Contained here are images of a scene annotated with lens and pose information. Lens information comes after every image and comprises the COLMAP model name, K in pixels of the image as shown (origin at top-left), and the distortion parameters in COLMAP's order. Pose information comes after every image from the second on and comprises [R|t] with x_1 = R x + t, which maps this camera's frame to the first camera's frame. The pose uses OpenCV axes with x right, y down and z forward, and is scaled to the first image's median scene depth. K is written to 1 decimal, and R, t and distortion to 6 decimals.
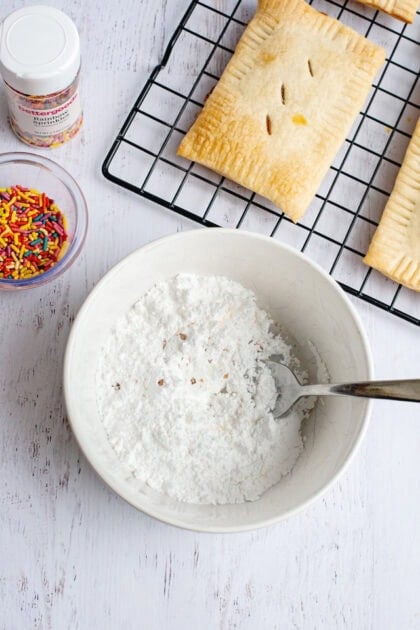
lens RADIAL K [[1008.3, 0, 210.0], [0, 1008.3, 315.0], [0, 0, 1]] dist [-0.223653, 0.050160]
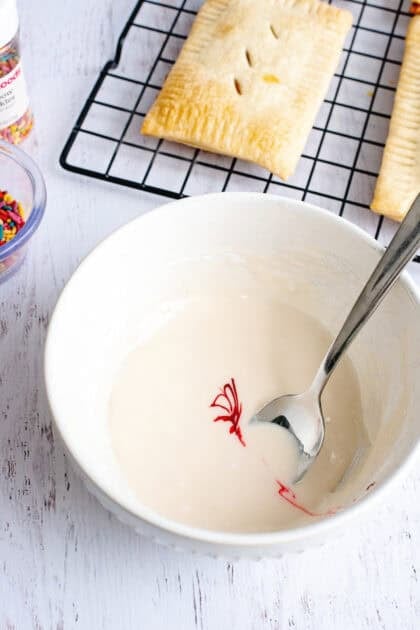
lens RADIAL K [[1008.3, 0, 210.0], [0, 1008.3, 315.0], [0, 0, 1]] dist [-0.223653, 0.050160]
pose [[0.988316, -0.151684, 0.014936, -0.010404], [0.149732, 0.947921, -0.281115, 0.254279], [0.028483, 0.280067, 0.959558, 0.198350]]
